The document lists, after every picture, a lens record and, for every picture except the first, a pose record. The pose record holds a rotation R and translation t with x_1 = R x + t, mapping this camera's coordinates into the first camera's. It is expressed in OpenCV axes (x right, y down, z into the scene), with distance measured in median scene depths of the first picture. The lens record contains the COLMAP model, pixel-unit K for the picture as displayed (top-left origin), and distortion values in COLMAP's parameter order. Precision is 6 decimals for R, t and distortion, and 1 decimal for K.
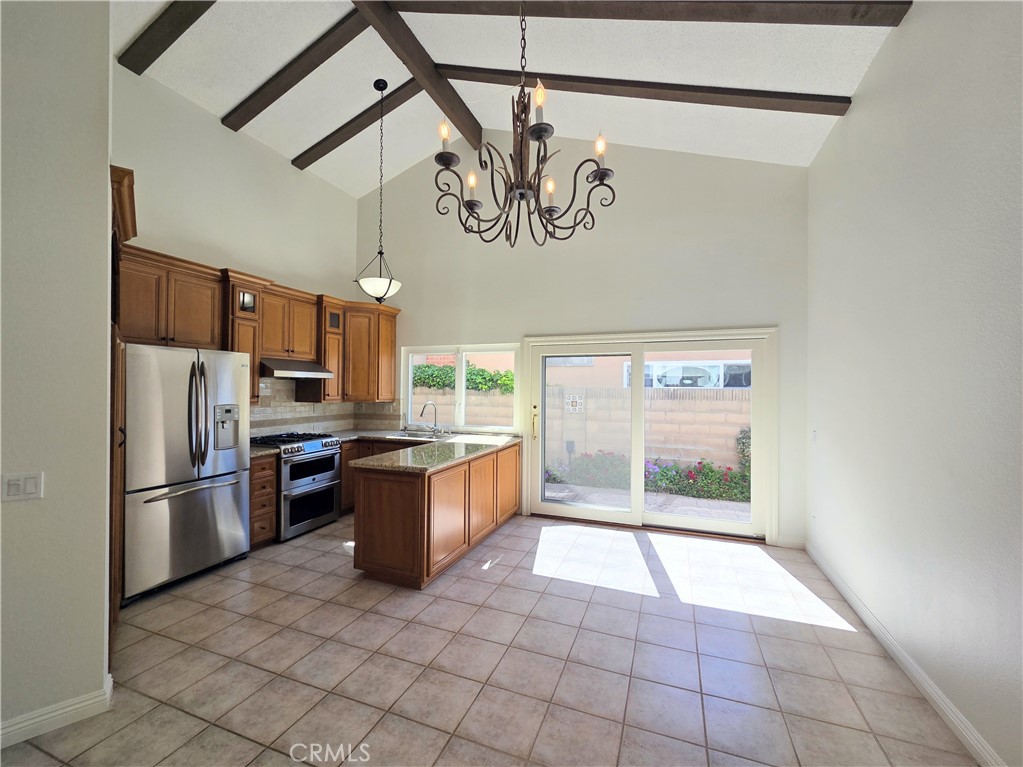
lens RADIAL K [[423.2, 0, 507.2], [0, 423.2, 386.4], [0, 0, 1]] dist [0.003389, -0.000435]
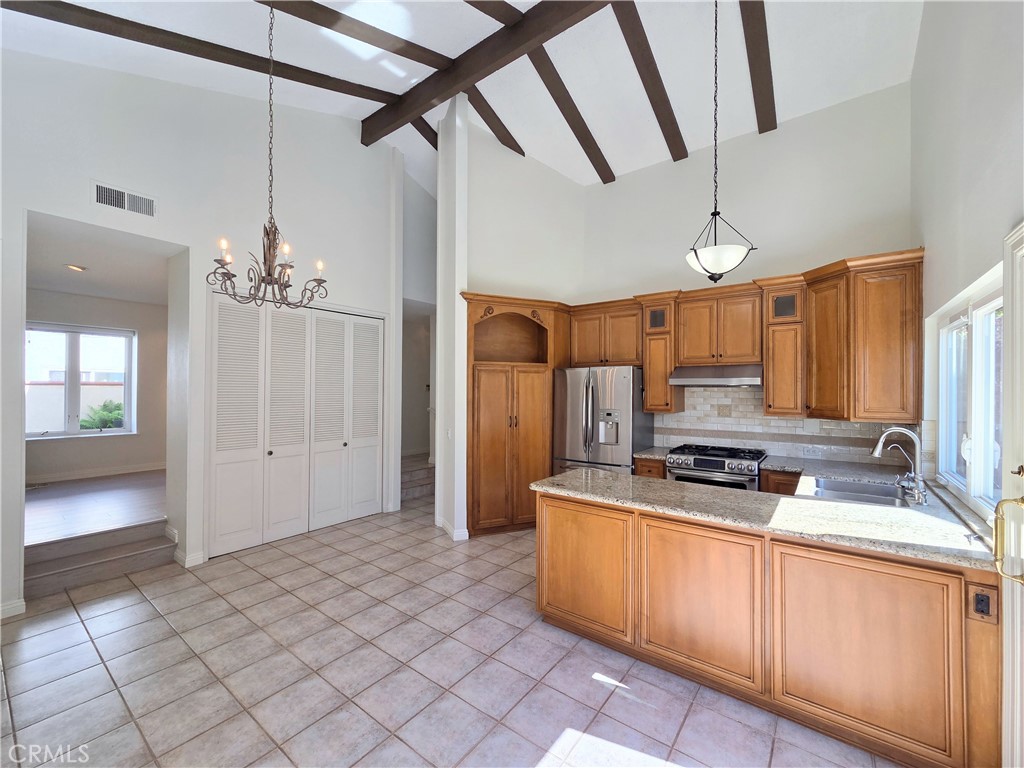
lens RADIAL K [[421.0, 0, 507.6], [0, 421.0, 387.2], [0, 0, 1]] dist [0.002640, 0.000267]
pose [[-0.277397, -0.014318, -0.960649, 0.457598], [-0.002223, 0.999896, -0.014261, -0.002709], [0.960753, -0.001821, -0.277400, 0.783381]]
